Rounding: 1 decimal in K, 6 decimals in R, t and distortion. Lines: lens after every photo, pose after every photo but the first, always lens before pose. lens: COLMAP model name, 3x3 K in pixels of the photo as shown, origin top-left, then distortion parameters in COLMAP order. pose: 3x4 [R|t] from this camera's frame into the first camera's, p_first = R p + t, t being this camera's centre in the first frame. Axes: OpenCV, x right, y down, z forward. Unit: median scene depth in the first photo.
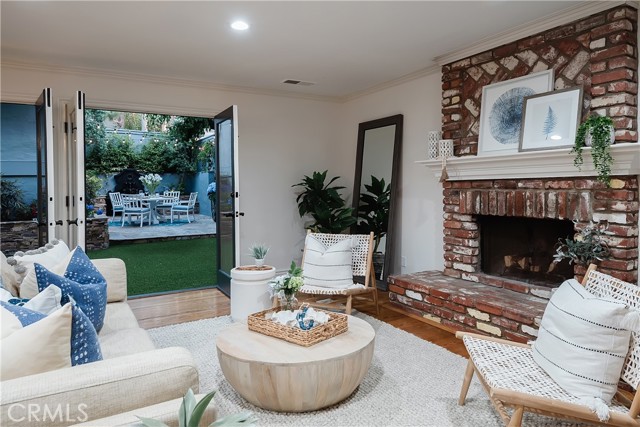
lens RADIAL K [[401.6, 0, 325.8], [0, 401.6, 194.9], [0, 0, 1]] dist [-0.003516, -0.015421]
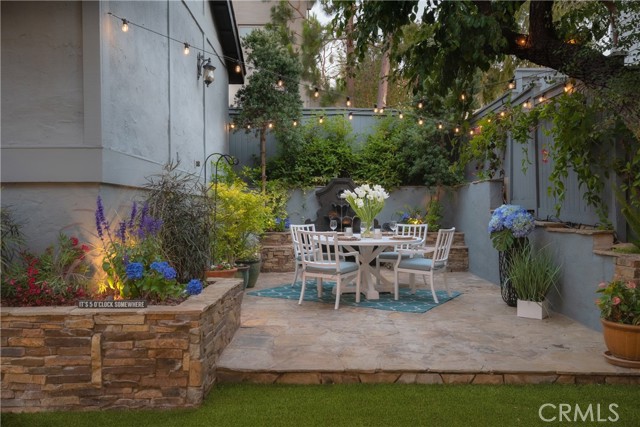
lens RADIAL K [[558.9, 0, 320.3], [0, 558.9, 214.6], [0, 0, 1]] dist [0.041770, -0.013732]
pose [[0.847331, 0.015696, -0.530833, -0.451577], [-0.021353, 0.999762, -0.004522, -0.049328], [0.530636, 0.015167, 0.847464, 1.380469]]
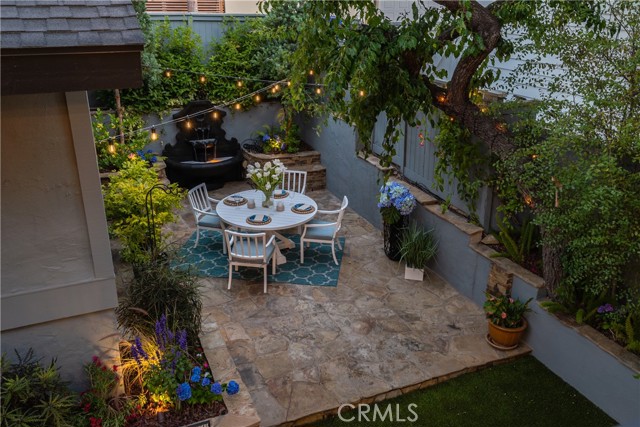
lens RADIAL K [[557.7, 0, 317.6], [0, 557.7, 213.8], [0, 0, 1]] dist [0.034911, 0.001088]
pose [[0.988038, 0.073018, -0.135826, -0.882695], [-0.021347, 0.937075, 0.348476, -0.733441], [0.152724, -0.341408, 0.927424, 1.138703]]
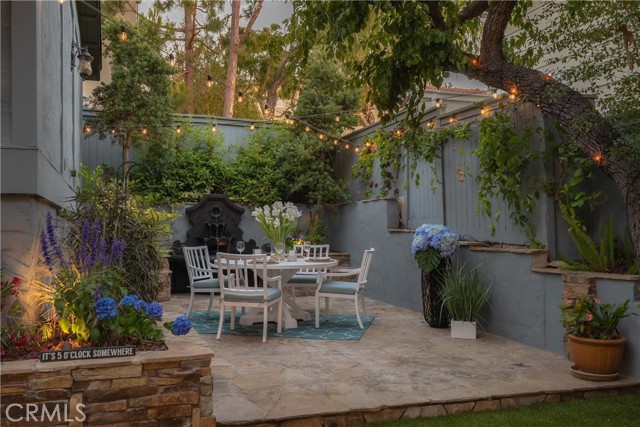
lens RADIAL K [[600.3, 0, 318.8], [0, 600.3, 214.3], [0, 0, 1]] dist [0.034200, 0.000000]
pose [[0.973116, 0.003807, -0.230283, -0.800100], [-0.014338, 0.998925, -0.044074, -0.044366], [0.229868, 0.046191, 0.972125, 1.296879]]
